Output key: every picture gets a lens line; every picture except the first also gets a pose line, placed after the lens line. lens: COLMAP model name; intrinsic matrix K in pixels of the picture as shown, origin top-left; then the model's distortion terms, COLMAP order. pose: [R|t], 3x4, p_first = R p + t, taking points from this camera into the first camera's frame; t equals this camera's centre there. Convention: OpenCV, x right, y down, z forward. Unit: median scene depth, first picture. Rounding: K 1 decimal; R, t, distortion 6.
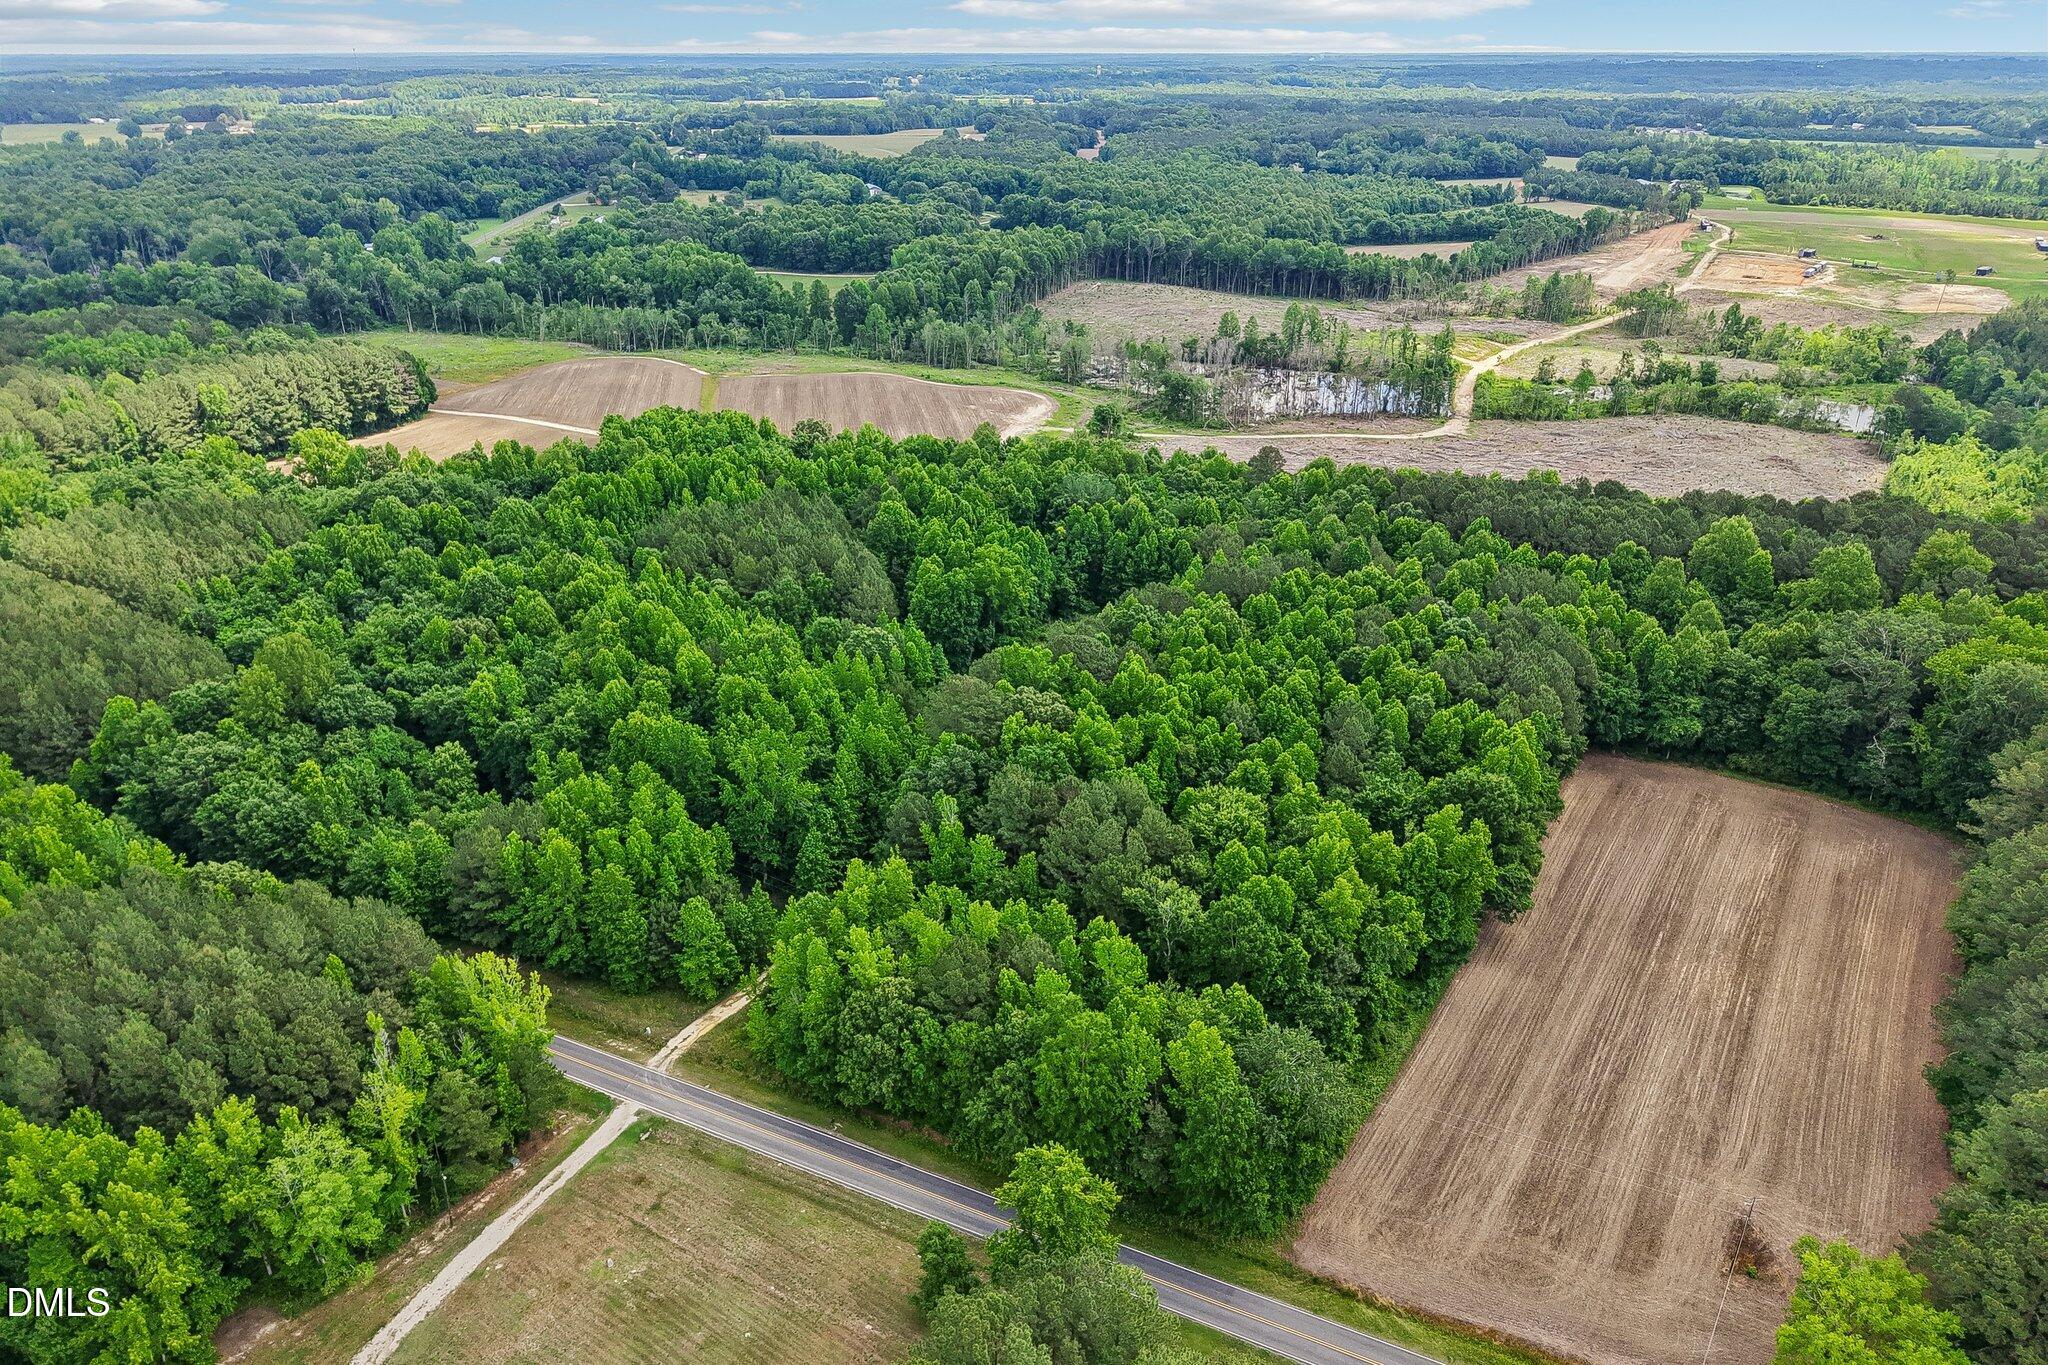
lens RADIAL K [[1383.5, 0, 1024.0], [0, 1383.5, 682.5], [0, 0, 1]] dist [0.003448, -0.007449]
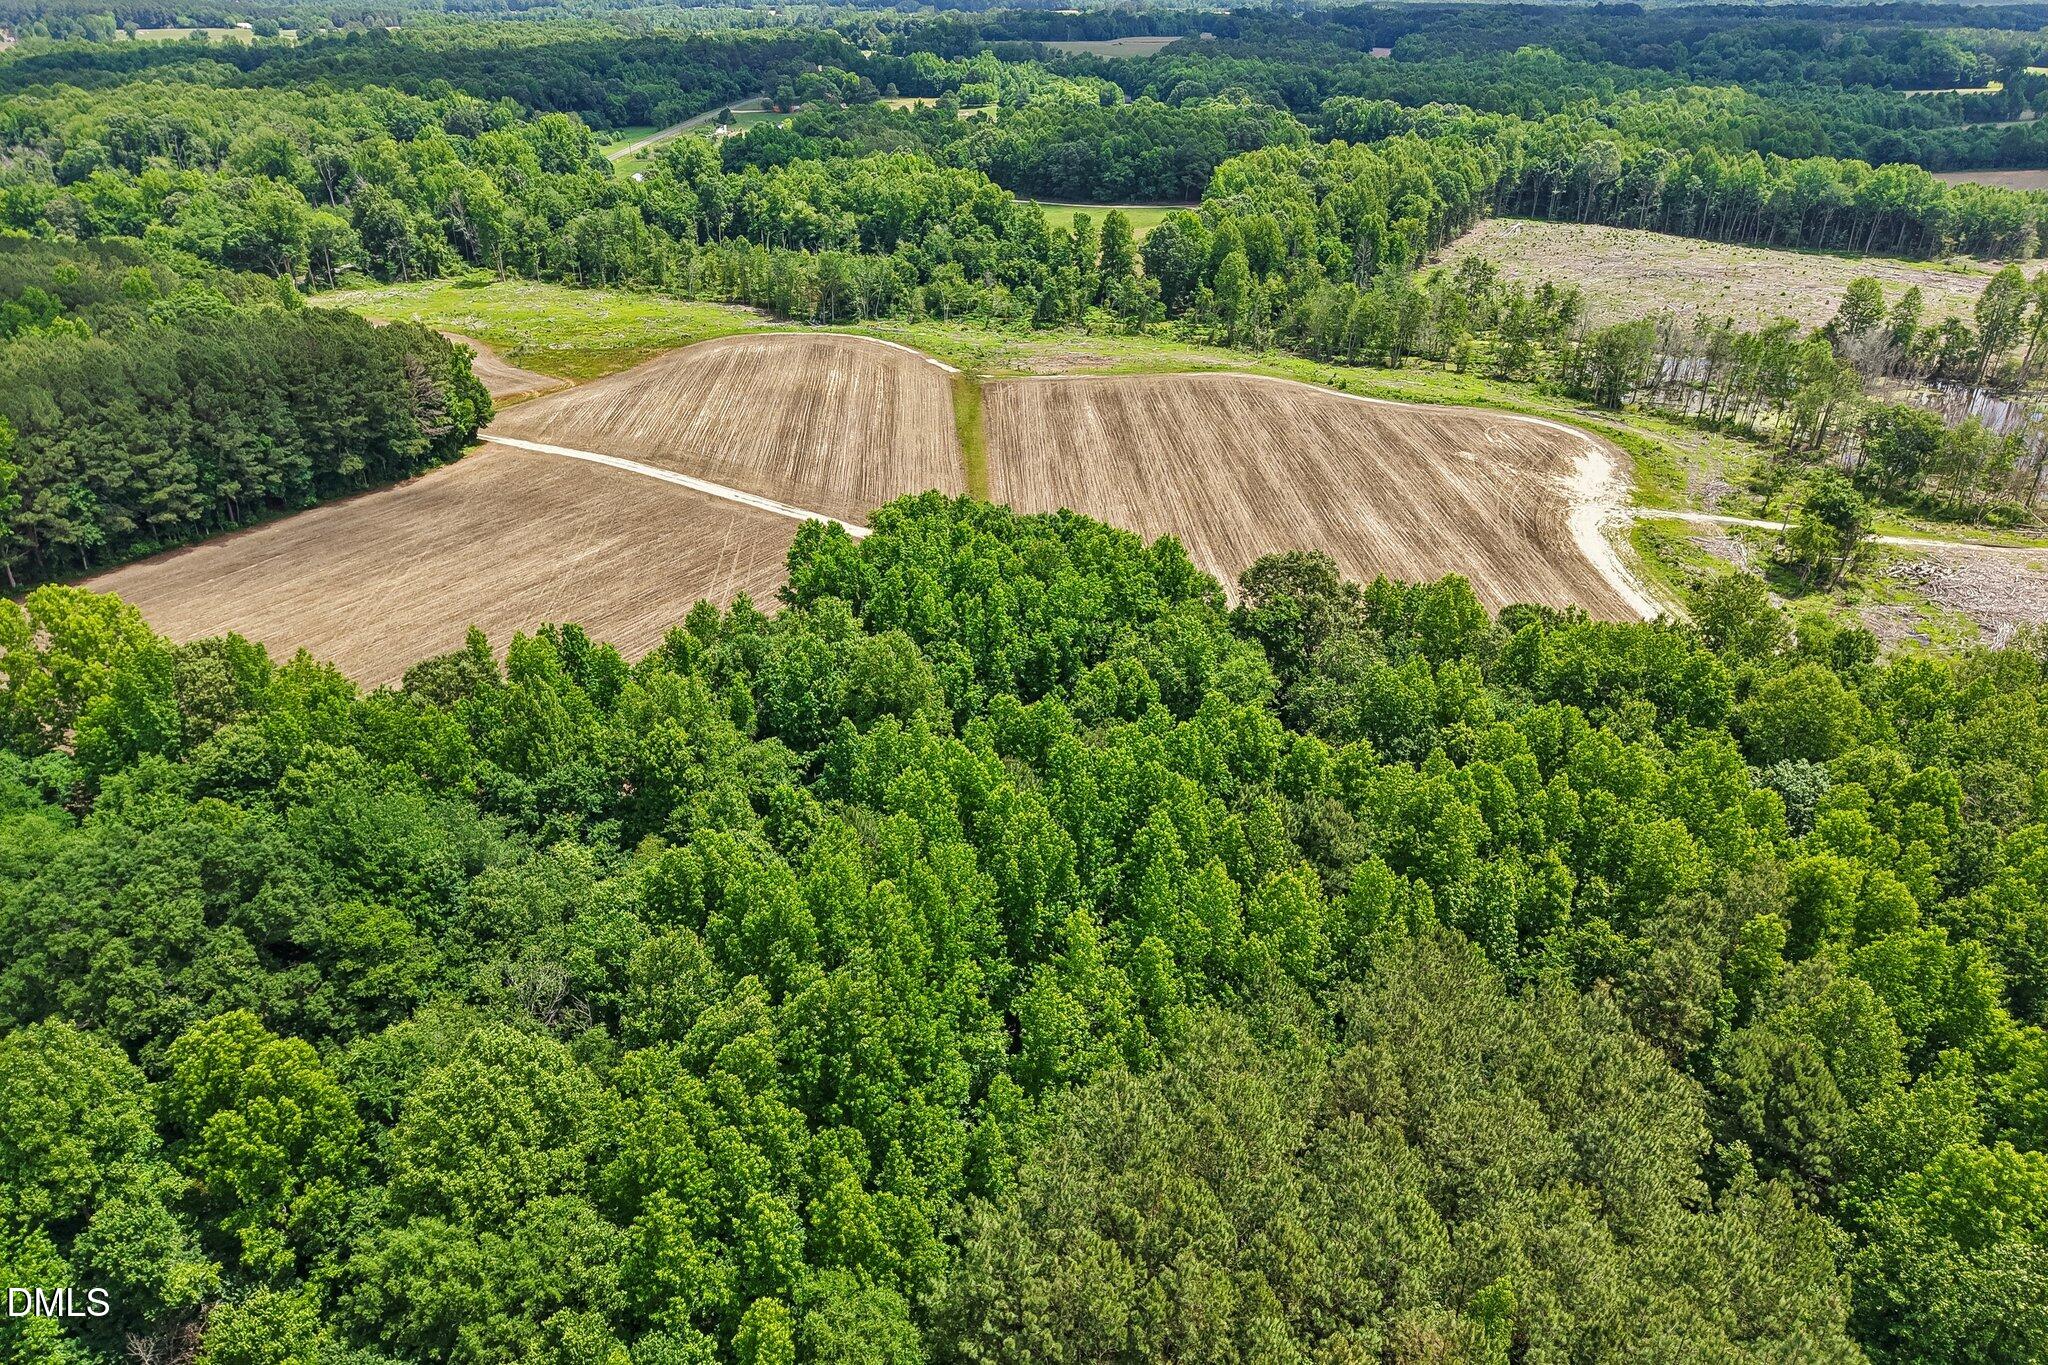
lens RADIAL K [[1383.5, 0, 1024.0], [0, 1383.5, 682.5], [0, 0, 1]] dist [0.003448, -0.007449]
pose [[0.993559, 0.050550, -0.101421, -0.113597], [-0.046233, 0.997940, 0.044474, -0.100249], [0.103460, -0.039498, 0.993849, 0.350512]]
